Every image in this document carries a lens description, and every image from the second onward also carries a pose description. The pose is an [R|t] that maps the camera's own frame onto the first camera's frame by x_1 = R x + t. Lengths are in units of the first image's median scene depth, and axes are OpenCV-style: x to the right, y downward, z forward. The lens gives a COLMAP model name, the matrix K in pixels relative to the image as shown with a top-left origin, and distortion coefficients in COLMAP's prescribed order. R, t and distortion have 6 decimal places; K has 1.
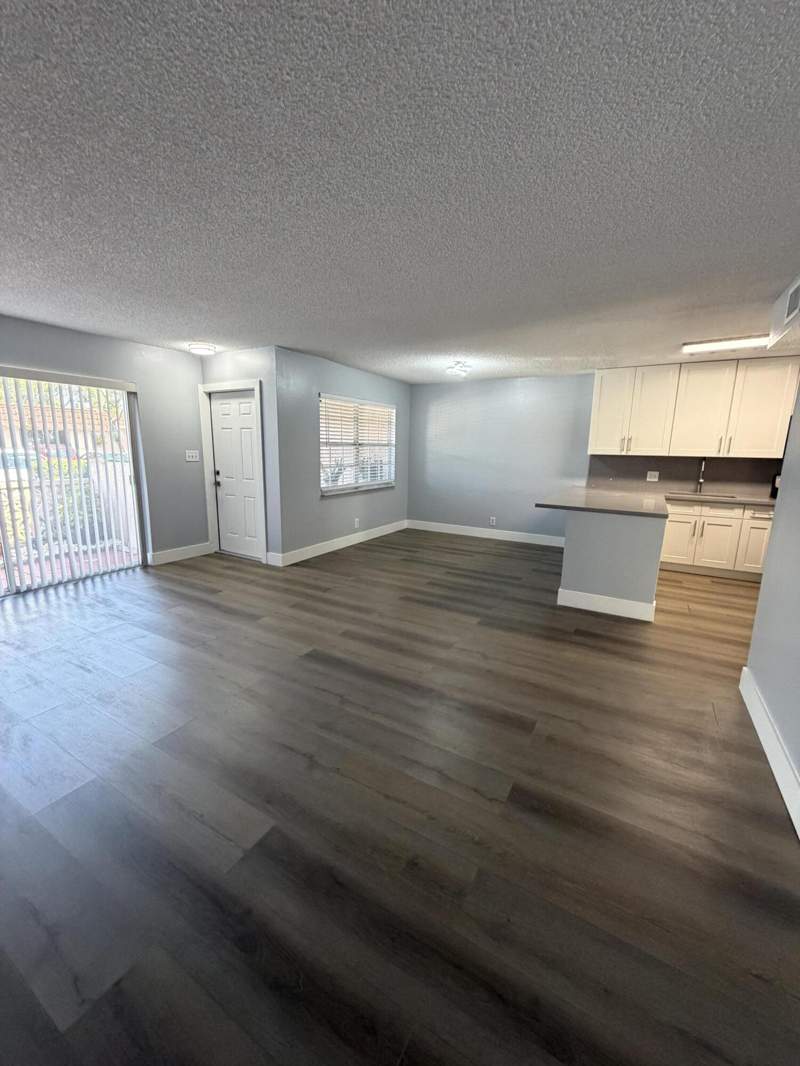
lens RADIAL K [[424.7, 0, 400.0], [0, 424.7, 533.0], [0, 0, 1]] dist [0.001377, 0.000149]
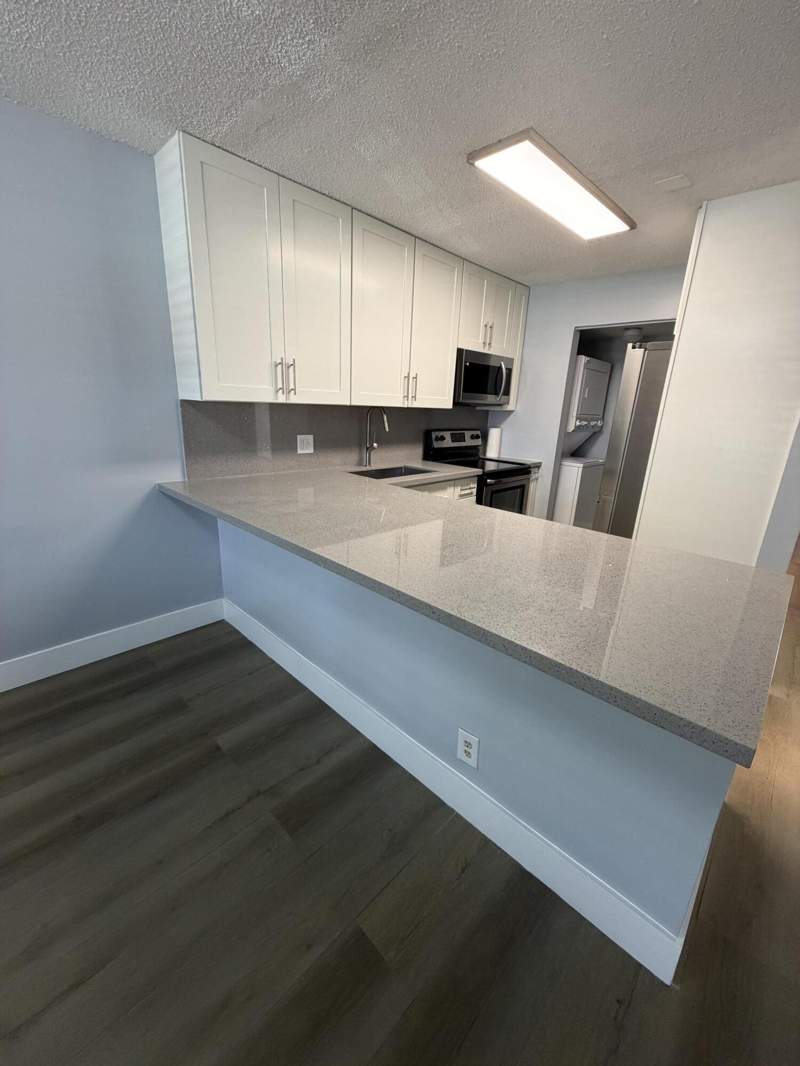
lens RADIAL K [[424.7, 0, 400.0], [0, 424.7, 533.0], [0, 0, 1]] dist [0.001377, 0.000149]
pose [[0.248066, -0.293543, 0.923199, 0.117274], [0.152470, 0.952939, 0.262030, -0.155324], [-0.956669, 0.075759, 0.281149, 0.787254]]
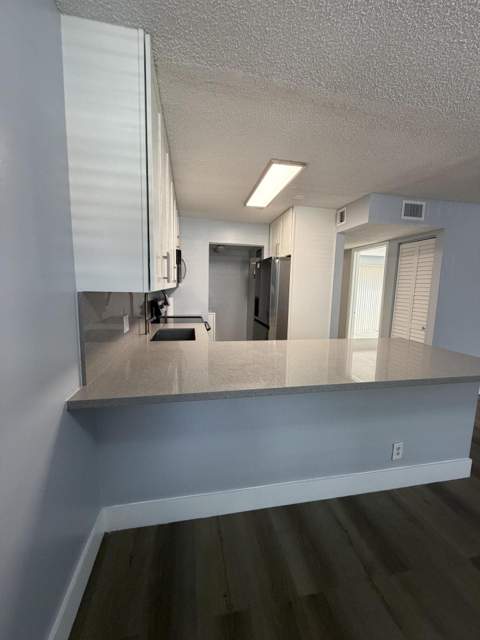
lens RADIAL K [[255.0, 0, 240.0], [0, 255.0, 320.0], [0, 0, 1]] dist [0.001377, 0.000149]
pose [[-0.653997, -0.136676, 0.744049, 0.244270], [0.113181, 0.954796, 0.274871, -0.224360], [-0.747983, 0.263977, -0.608964, 1.135722]]
